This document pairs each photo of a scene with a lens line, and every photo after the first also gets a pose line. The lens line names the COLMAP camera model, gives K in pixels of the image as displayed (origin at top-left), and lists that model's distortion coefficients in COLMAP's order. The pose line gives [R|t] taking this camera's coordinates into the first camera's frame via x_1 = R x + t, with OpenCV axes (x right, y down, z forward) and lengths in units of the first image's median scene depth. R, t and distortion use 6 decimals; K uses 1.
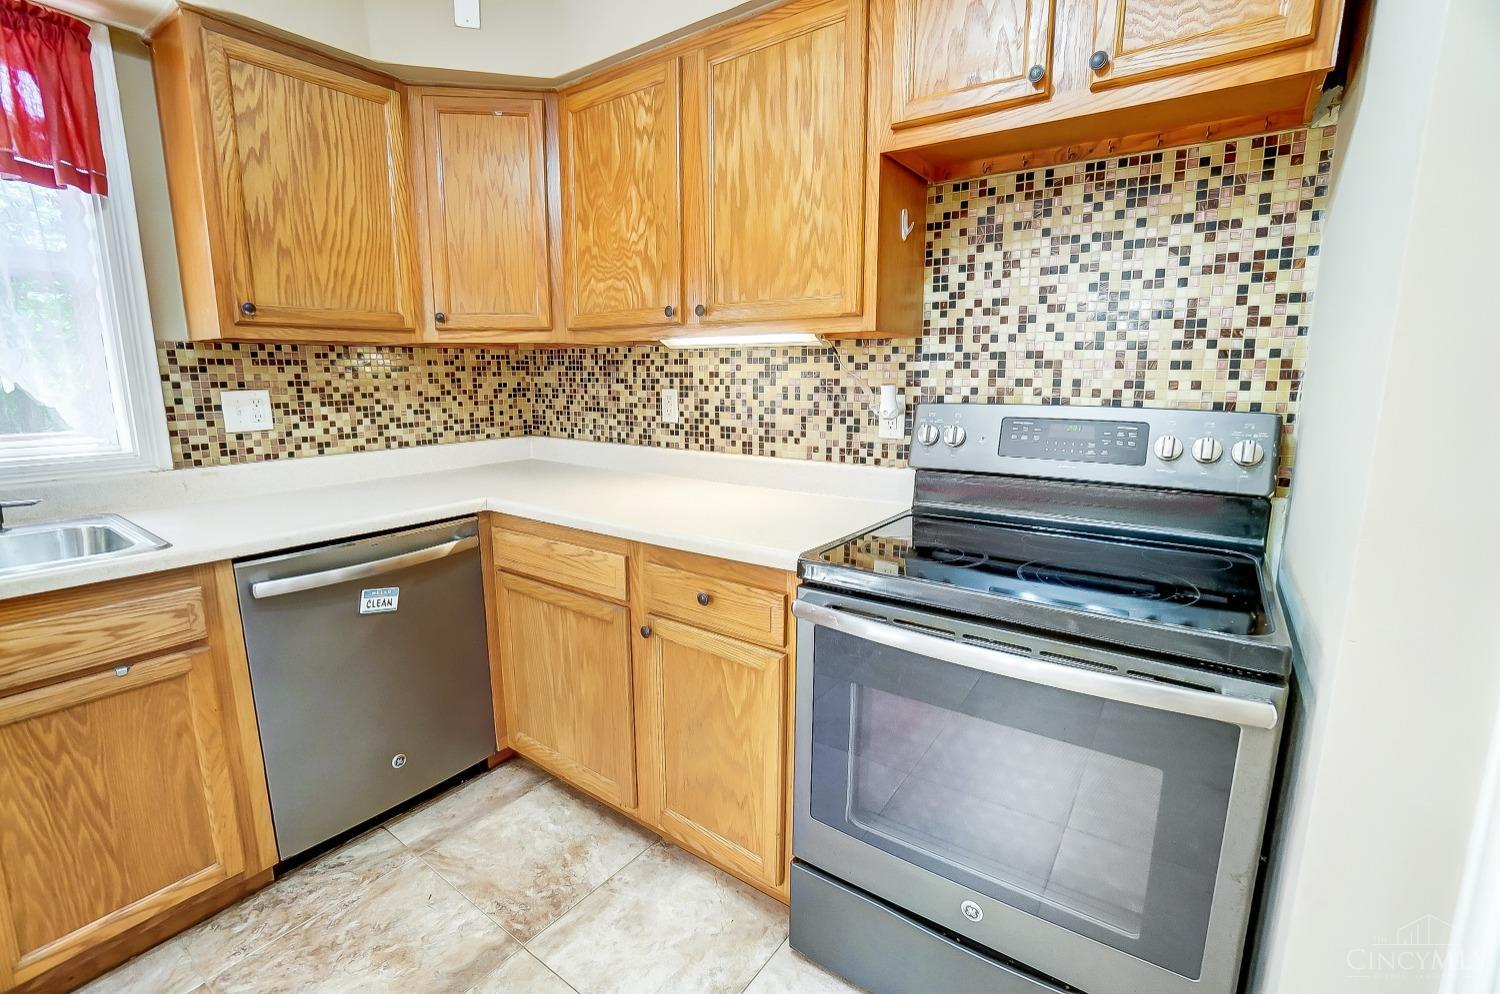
lens RADIAL K [[665.8, 0, 747.4], [0, 665.8, 488.7], [0, 0, 1]] dist [-0.063559, 0.019226]
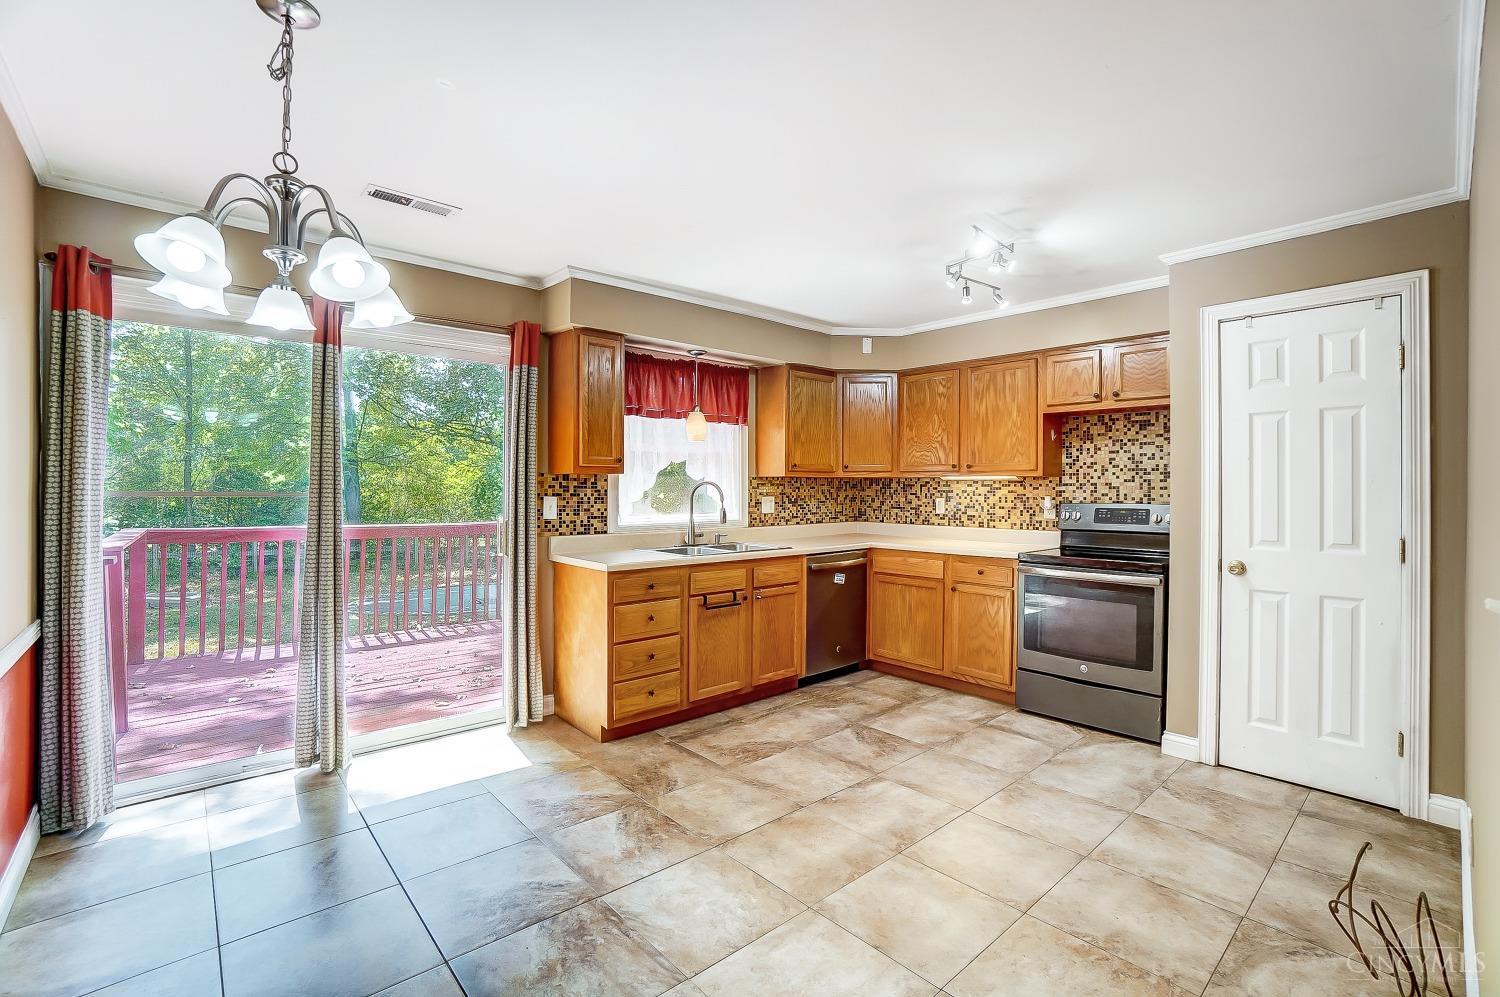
lens RADIAL K [[646.6, 0, 772.9], [0, 646.6, 492.9], [0, 0, 1]] dist [-0.045087, 0.016694]
pose [[0.980666, 0.003043, -0.195665, -0.314041], [-0.034859, 0.986603, -0.159371, 0.240653], [0.192559, 0.163111, 0.967634, -1.463840]]
